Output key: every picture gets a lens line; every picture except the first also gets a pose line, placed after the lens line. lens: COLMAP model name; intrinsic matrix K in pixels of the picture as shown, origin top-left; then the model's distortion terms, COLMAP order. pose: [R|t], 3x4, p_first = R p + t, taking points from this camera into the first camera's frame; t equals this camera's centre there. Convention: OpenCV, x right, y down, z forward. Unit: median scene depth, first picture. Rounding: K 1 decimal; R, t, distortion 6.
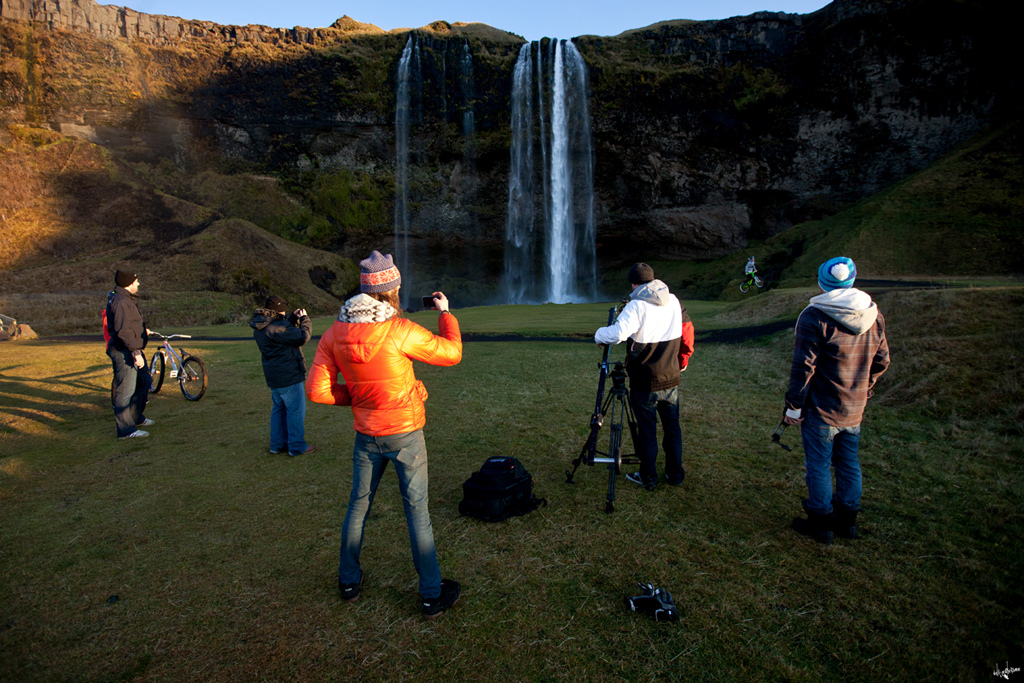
lens RADIAL K [[496.0, 0, 480.3], [0, 496.0, 341.2], [0, 0, 1]] dist [-0.042855, 0.010750]
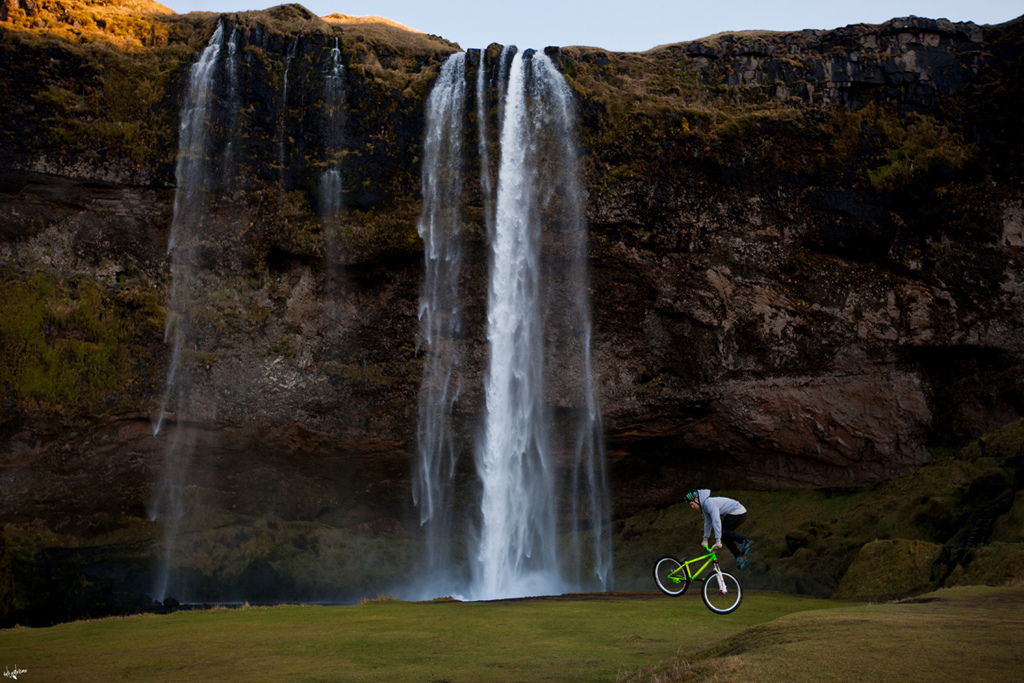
lens RADIAL K [[985.2, 0, 533.3], [0, 985.2, 320.9], [0, 0, 1]] dist [0.037800, 0.000000]
pose [[0.995694, 0.034434, 0.086063, 0.093739], [-0.005128, 0.947483, -0.319765, -0.020129], [-0.092554, 0.317947, 0.943580, 0.115913]]
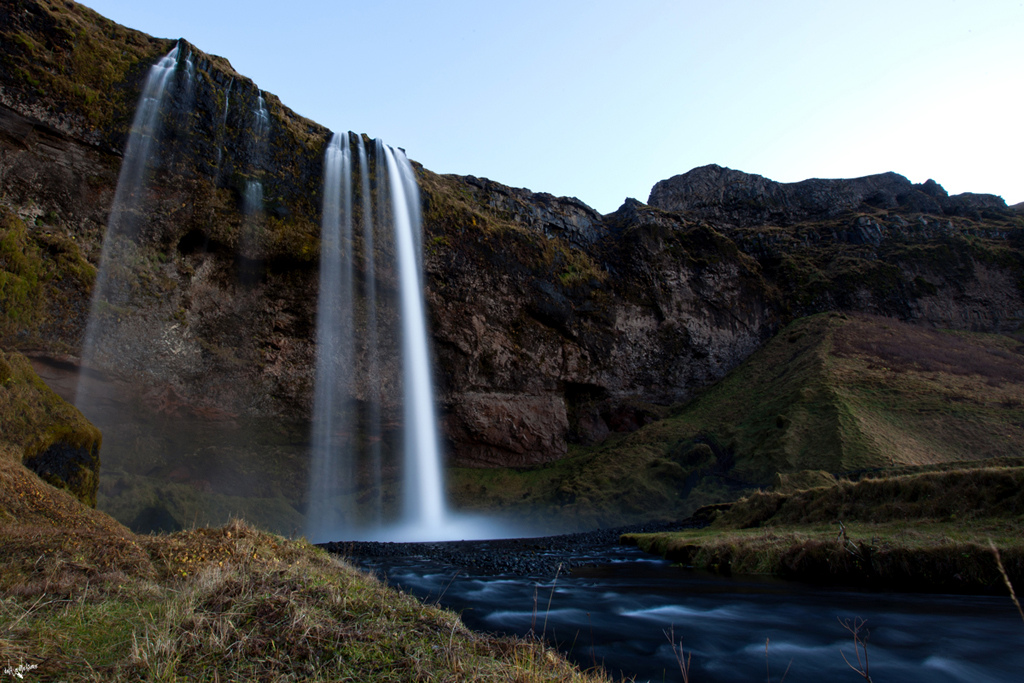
lens RADIAL K [[582.6, 0, 437.9], [0, 582.6, 293.1], [0, 0, 1]] dist [-0.050908, 0.018426]
pose [[0.789571, 0.233309, 0.567578, -0.212583], [0.067406, 0.886337, -0.458109, -0.012760], [-0.609946, 0.399967, 0.684099, 0.436146]]
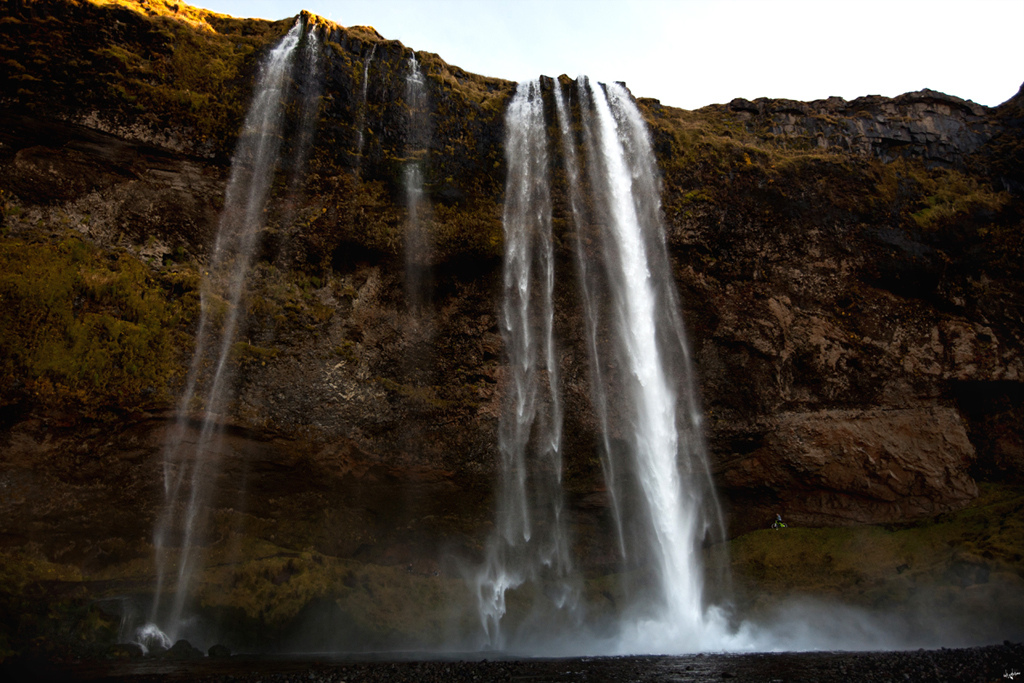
lens RADIAL K [[684.0, 0, 496.9], [0, 684.0, 334.1], [0, 0, 1]] dist [-0.030529, 0.041945]
pose [[0.974442, 0.089850, 0.205888, -0.062588], [0.019024, 0.880227, -0.474172, -0.031301], [-0.223833, 0.465970, 0.856020, 0.513633]]
